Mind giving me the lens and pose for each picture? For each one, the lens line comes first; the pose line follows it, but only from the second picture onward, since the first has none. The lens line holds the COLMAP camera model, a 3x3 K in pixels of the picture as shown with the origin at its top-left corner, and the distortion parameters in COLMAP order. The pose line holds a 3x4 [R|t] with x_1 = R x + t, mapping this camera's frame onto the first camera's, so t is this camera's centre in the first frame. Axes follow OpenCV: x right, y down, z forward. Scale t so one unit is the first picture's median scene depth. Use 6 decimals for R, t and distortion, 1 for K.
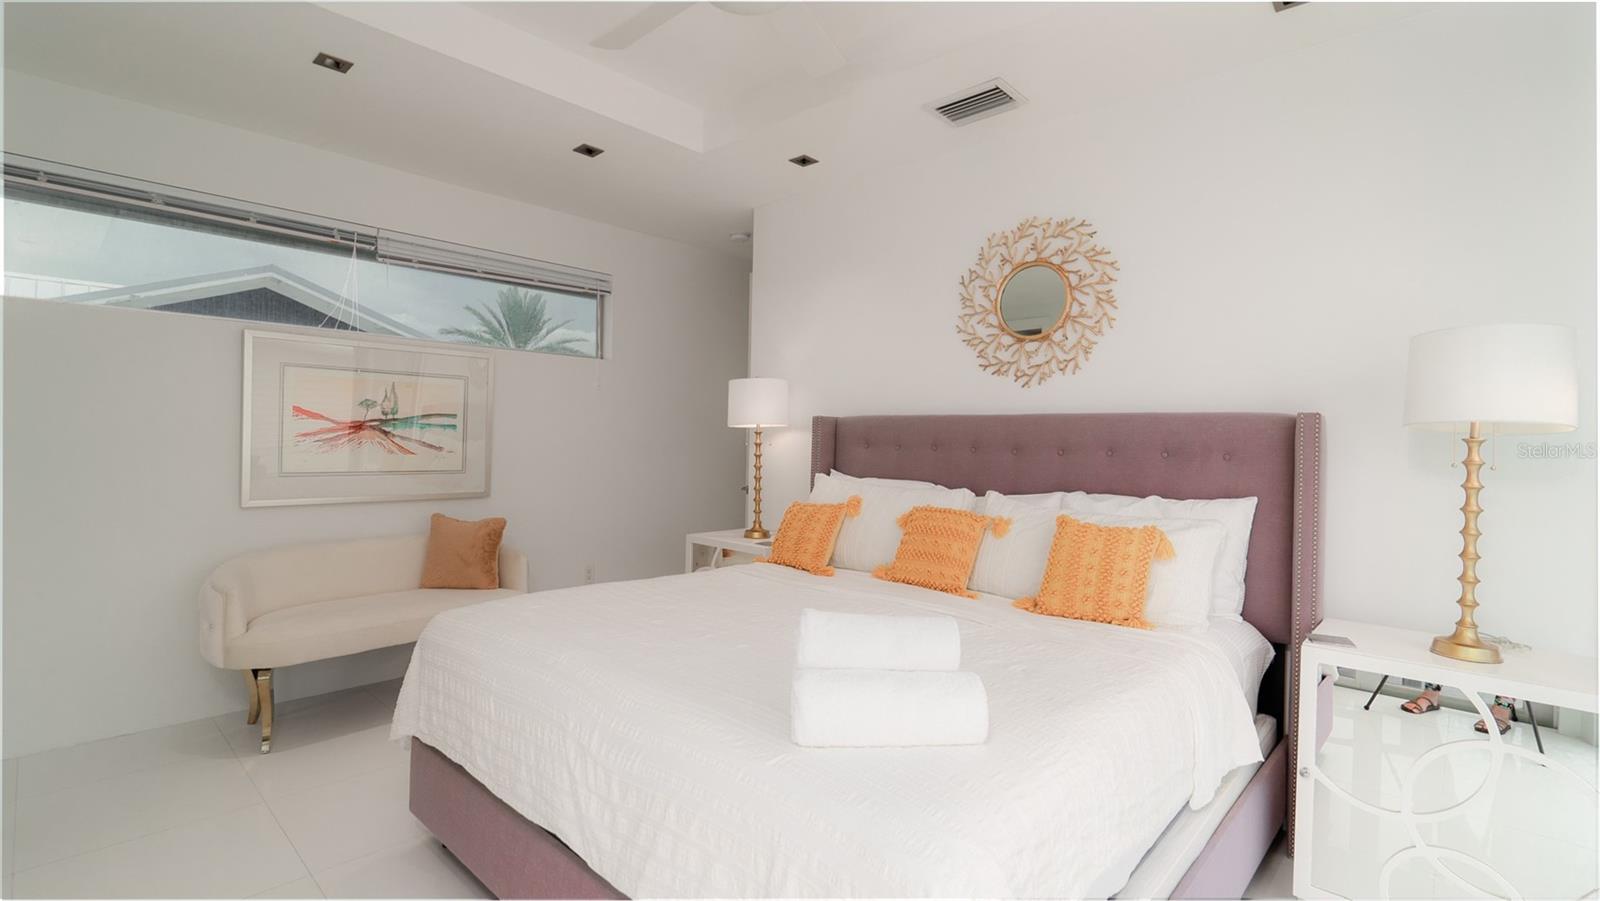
lens RADIAL K [[731.0, 0, 799.7], [0, 731.0, 440.0], [0, 0, 1]] dist [-0.011863, 0.001931]
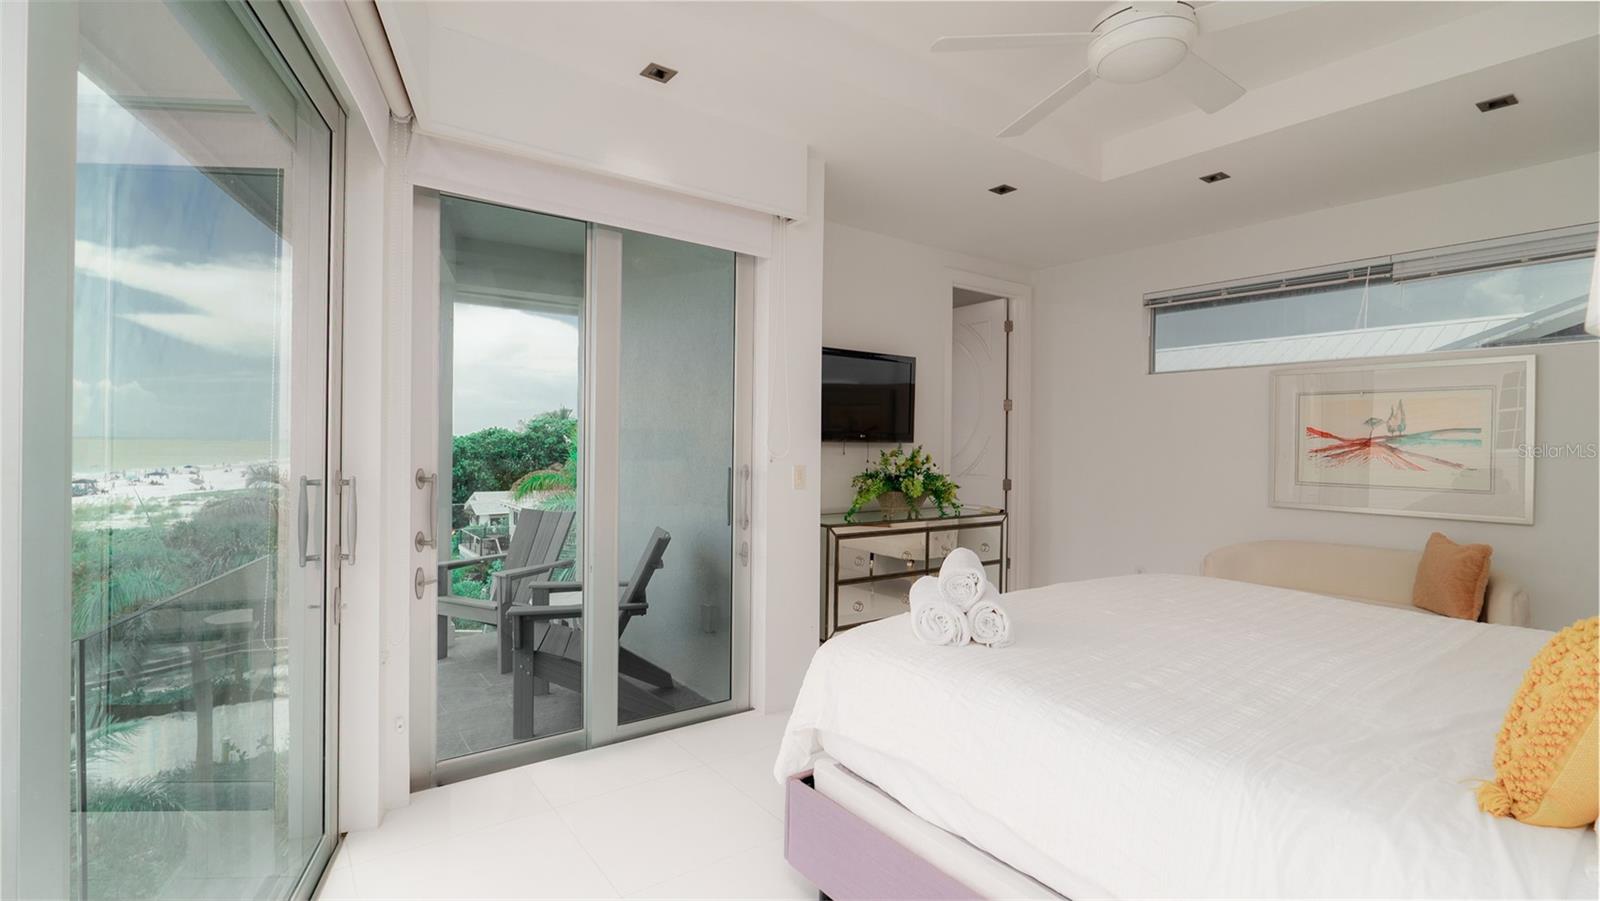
lens RADIAL K [[731.0, 0, 799.4], [0, 731.0, 449.4], [0, 0, 1]] dist [-0.011863, 0.001931]
pose [[-0.193736, -0.015070, -0.980938, 0.614752], [-0.020929, 0.999718, -0.011225, 0.020042], [0.980830, 0.018355, -0.193997, 0.370309]]
